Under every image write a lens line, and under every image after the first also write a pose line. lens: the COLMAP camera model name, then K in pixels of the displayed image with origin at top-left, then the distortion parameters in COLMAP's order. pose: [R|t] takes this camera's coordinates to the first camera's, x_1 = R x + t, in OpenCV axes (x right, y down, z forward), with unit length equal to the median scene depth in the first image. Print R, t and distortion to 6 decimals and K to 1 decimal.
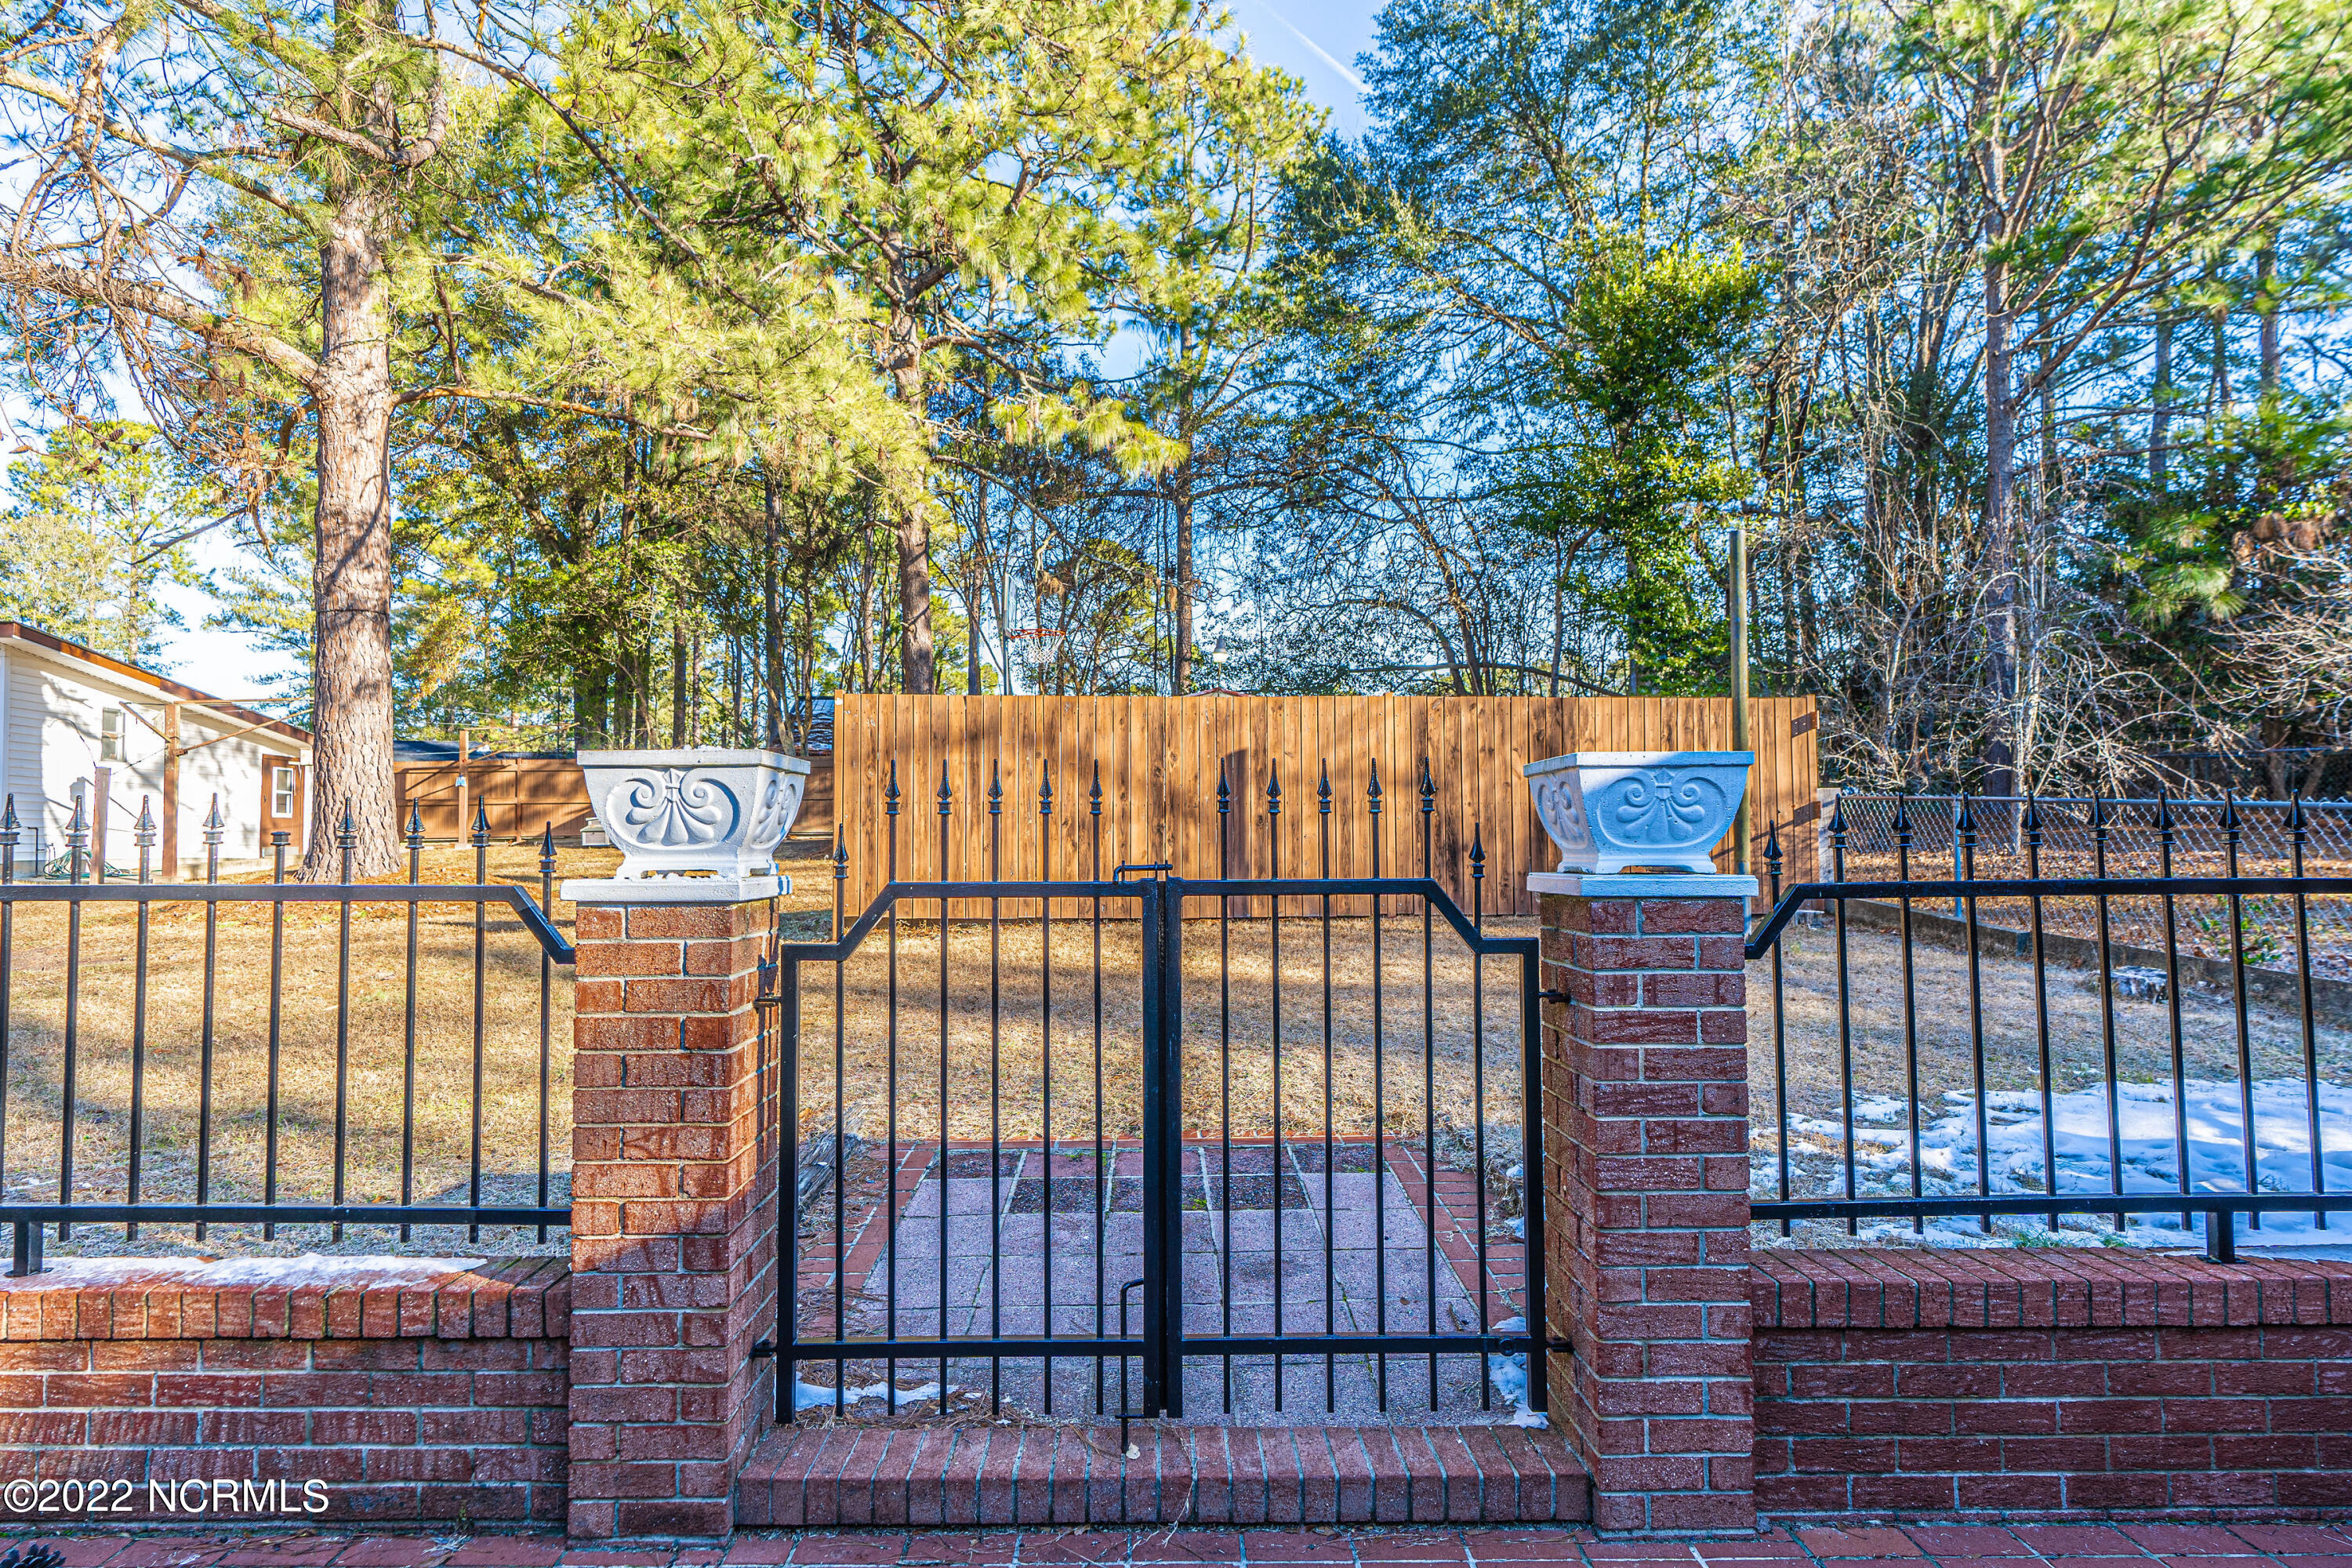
lens RADIAL K [[1189.7, 0, 1173.2], [0, 1189.7, 786.5], [0, 0, 1]] dist [-0.006428, 0.000802]
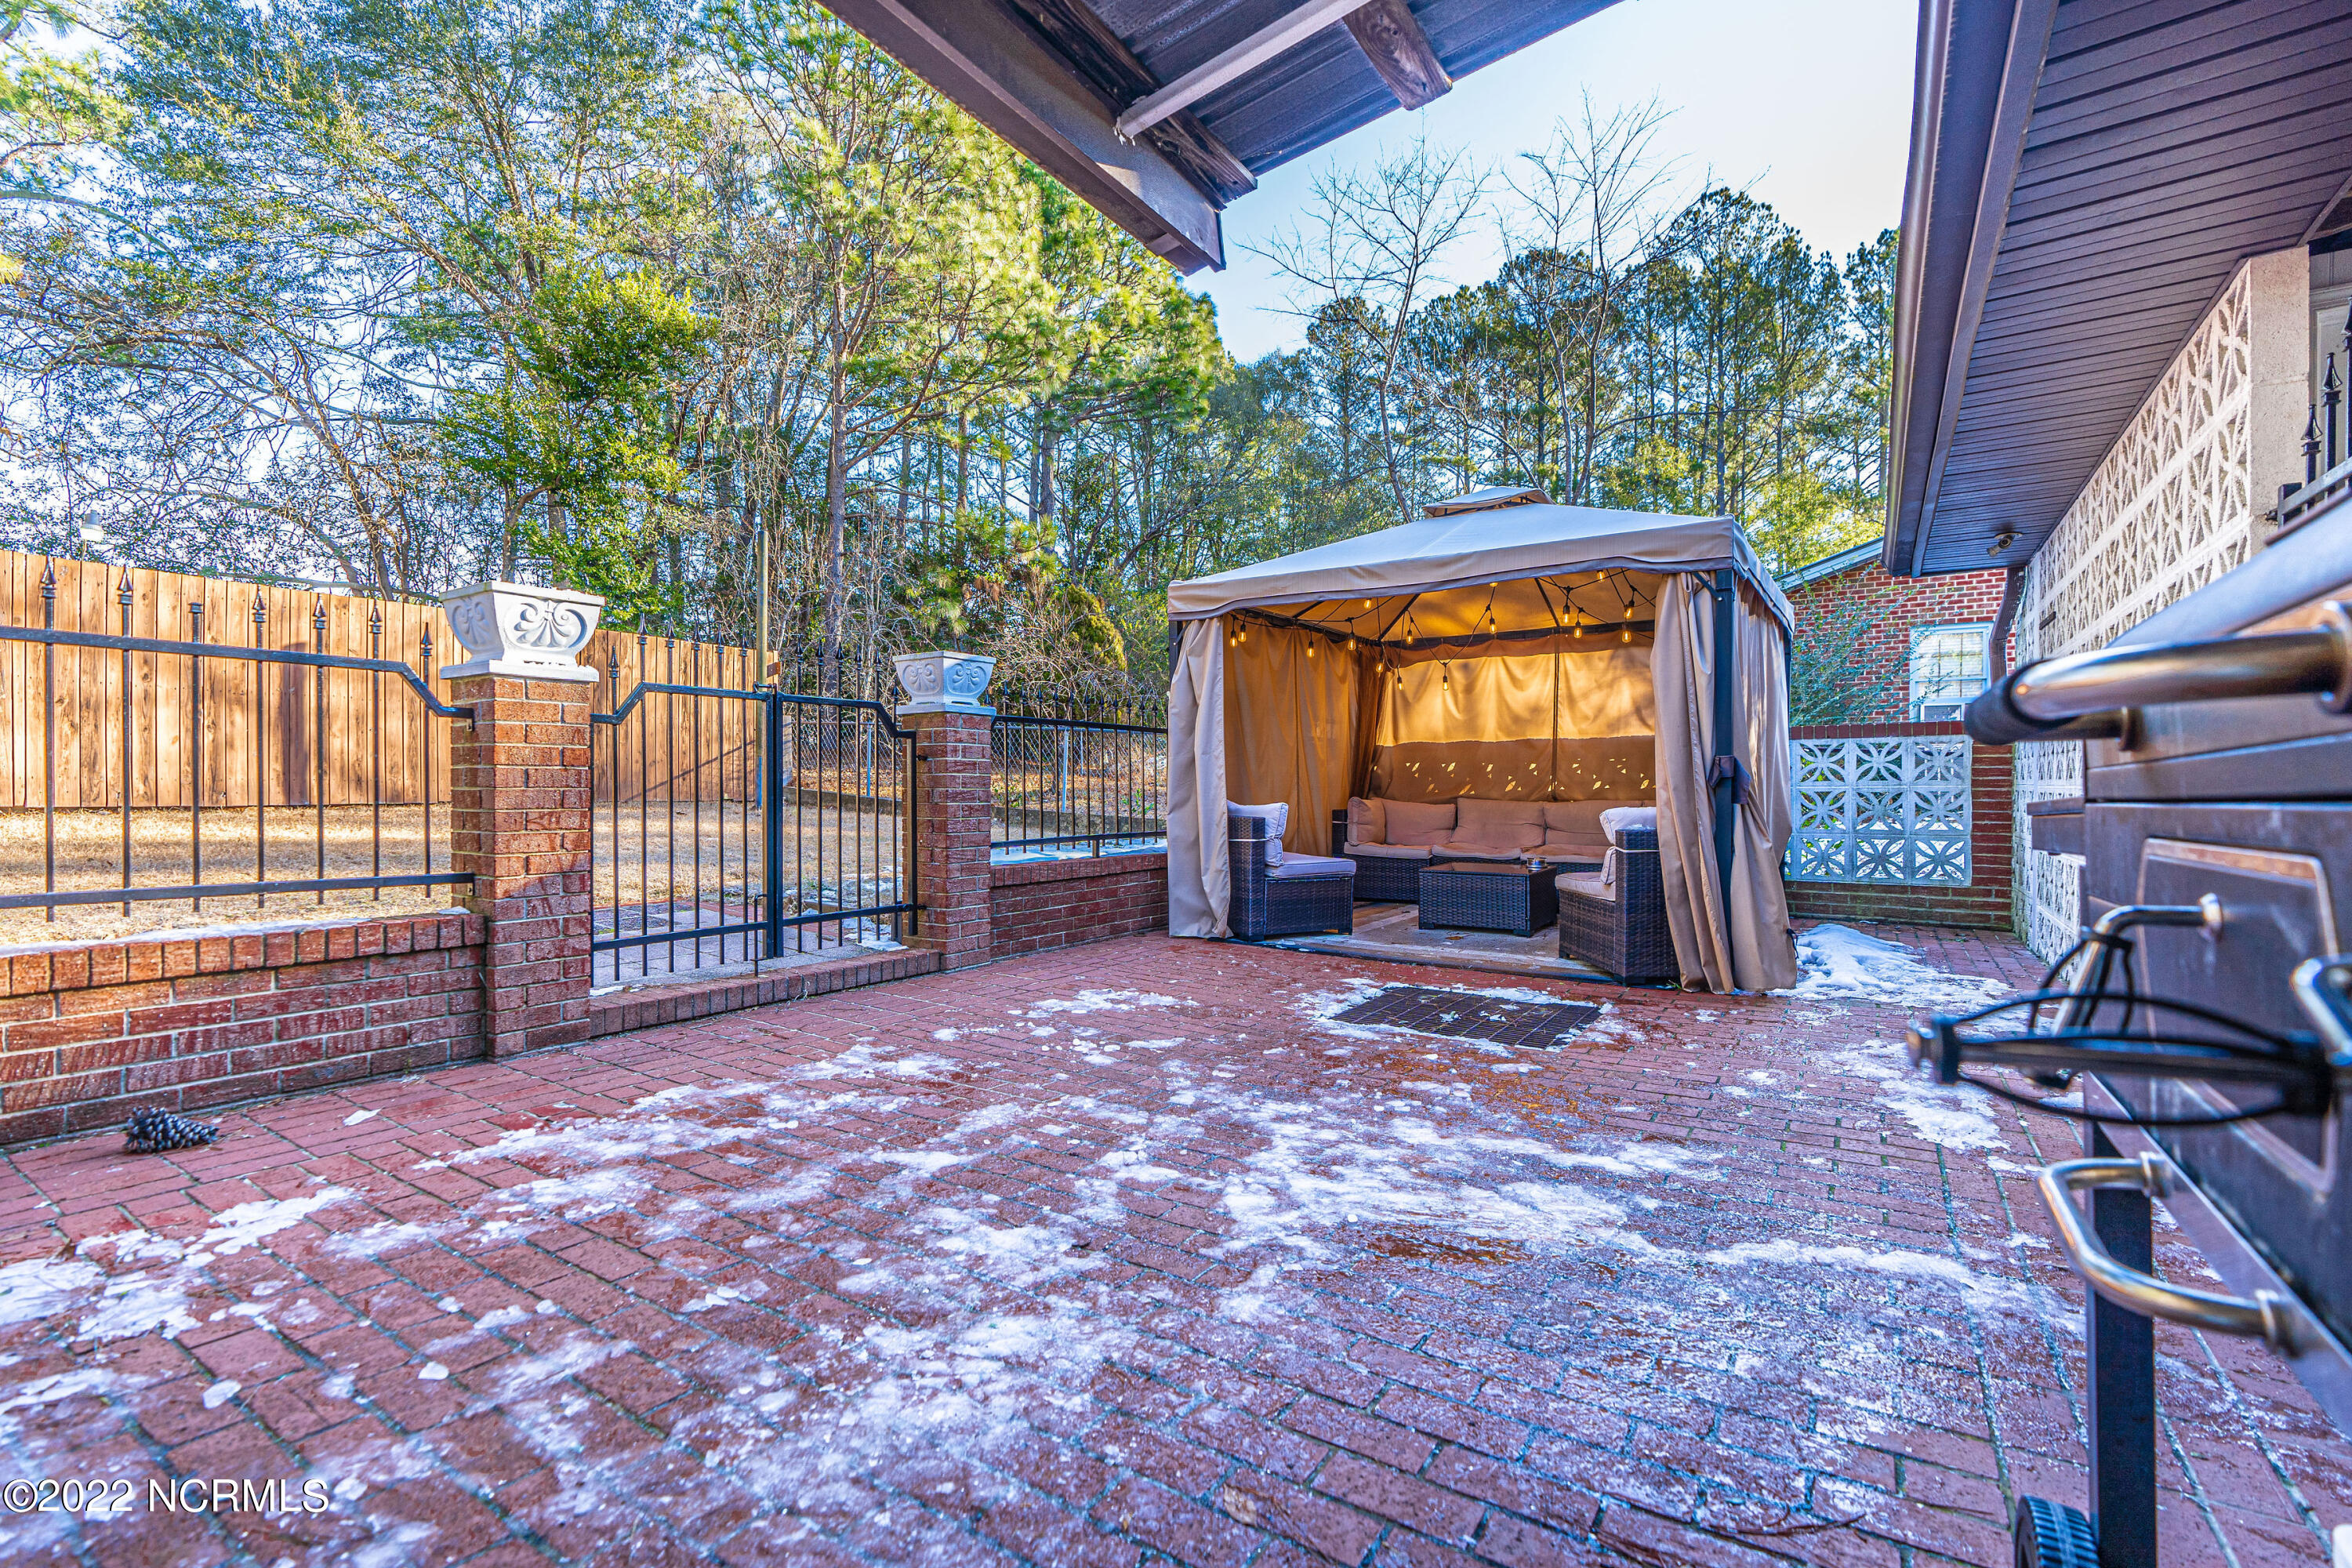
lens RADIAL K [[1053.7, 0, 1176.6], [0, 1053.7, 789.5], [0, 0, 1]] dist [-0.009517, 0.003282]
pose [[0.550028, 0.001828, 0.835144, -0.705368], [-0.041016, 0.998850, 0.024827, 0.107234], [-0.834139, -0.047910, 0.549470, -0.339055]]
